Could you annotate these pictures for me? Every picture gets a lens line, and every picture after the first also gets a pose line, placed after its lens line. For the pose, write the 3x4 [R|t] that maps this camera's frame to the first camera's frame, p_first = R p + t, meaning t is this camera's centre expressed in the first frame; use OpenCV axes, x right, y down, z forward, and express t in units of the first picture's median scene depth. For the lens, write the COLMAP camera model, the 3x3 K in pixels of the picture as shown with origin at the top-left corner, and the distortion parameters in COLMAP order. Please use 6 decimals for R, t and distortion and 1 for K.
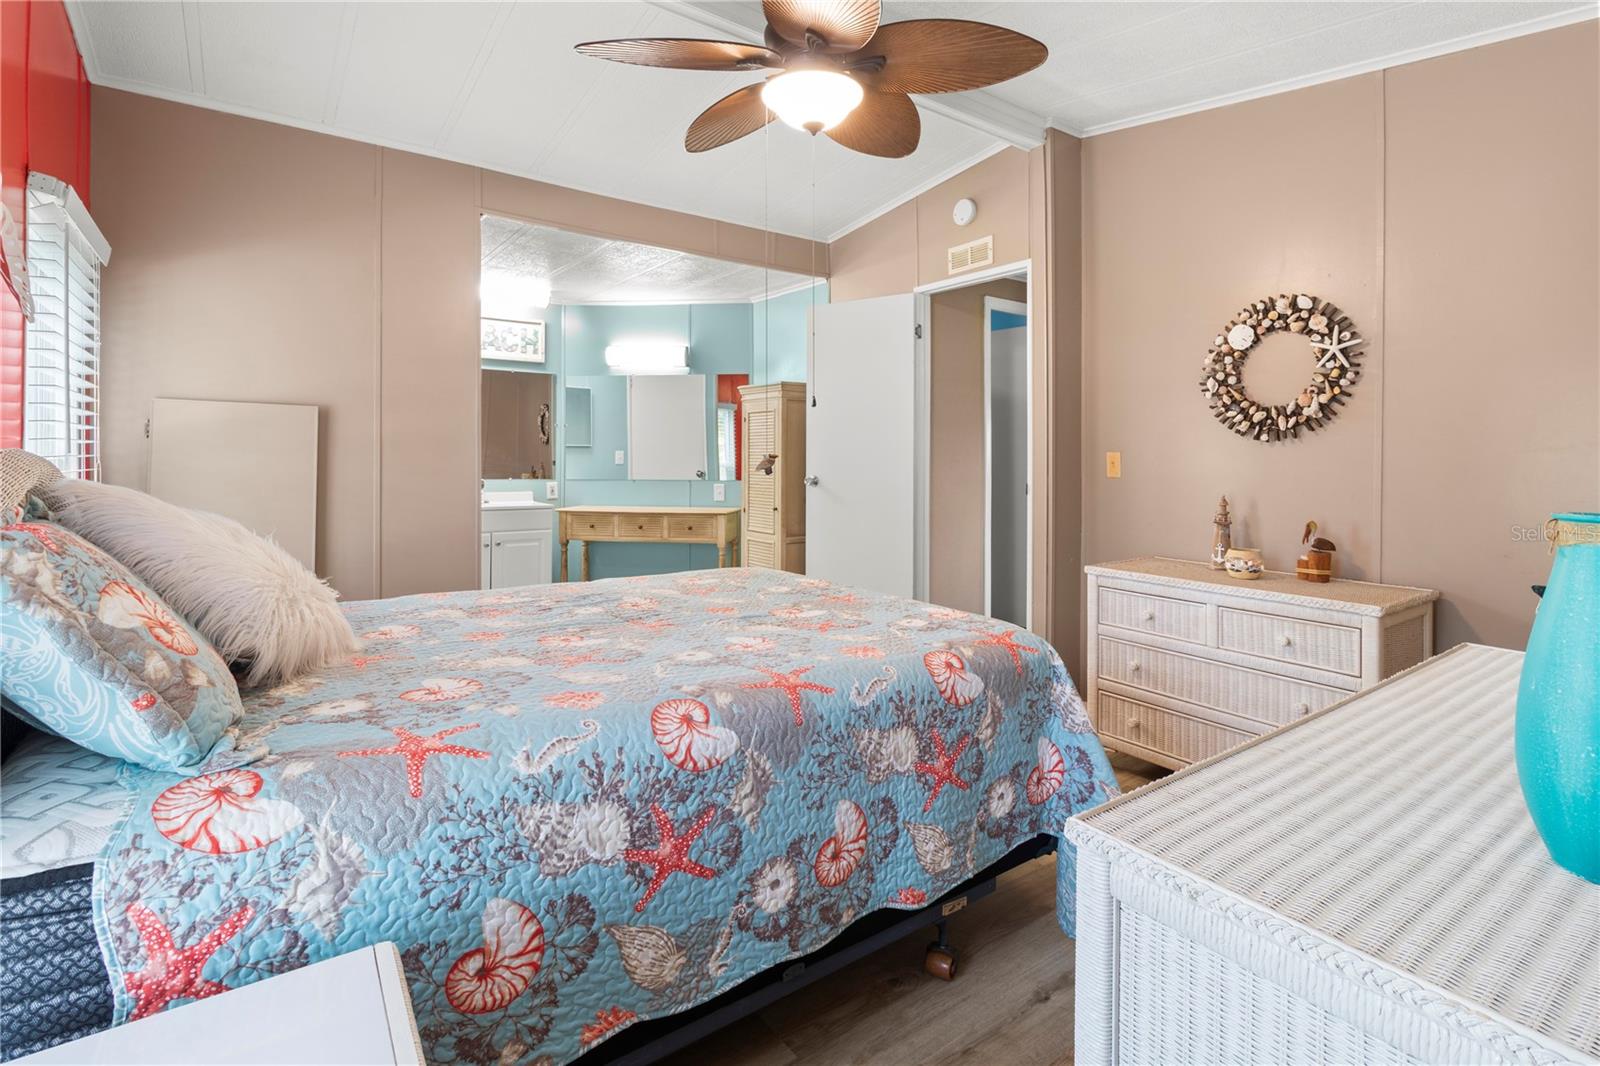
lens RADIAL K [[751.8, 0, 793.7], [0, 751.8, 474.1], [0, 0, 1]] dist [0.001613, 0.000792]
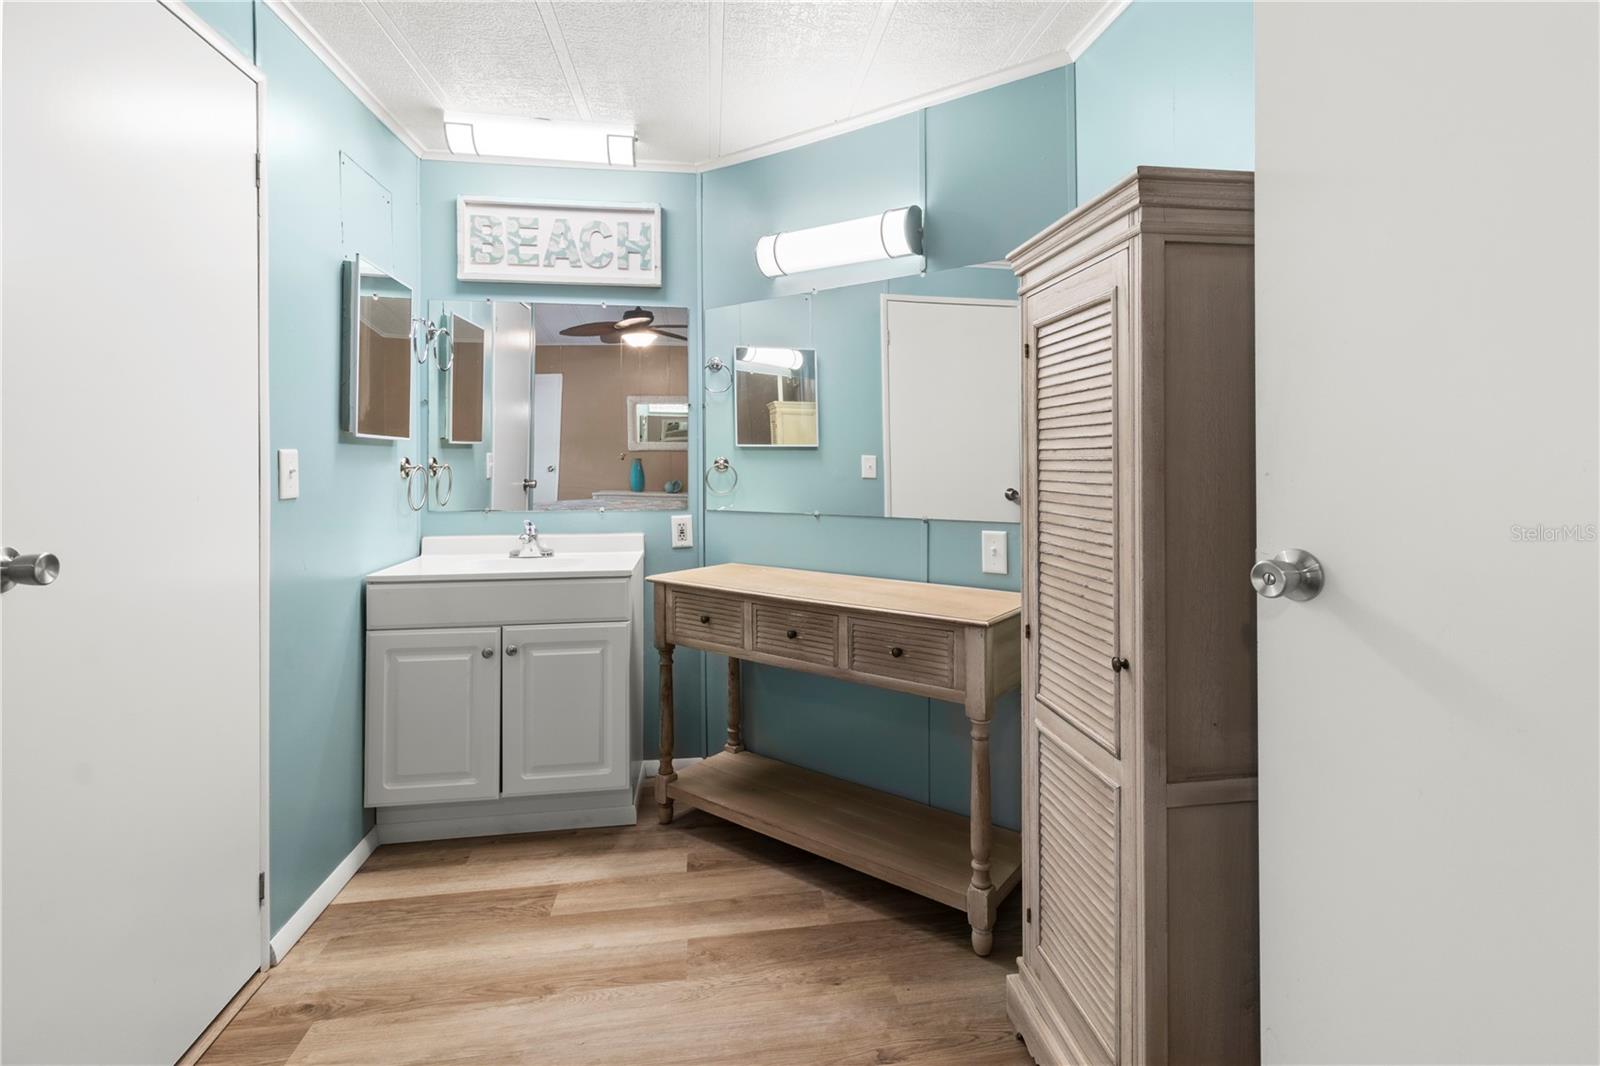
lens RADIAL K [[776.8, 0, 822.9], [0, 776.8, 450.1], [0, 0, 1]] dist [0.003352, 0.000543]
pose [[0.901683, -0.011718, -0.432239, -0.000060], [-0.006763, 0.999128, -0.041195, -0.014313], [0.432345, 0.040068, 0.900818, 0.607156]]
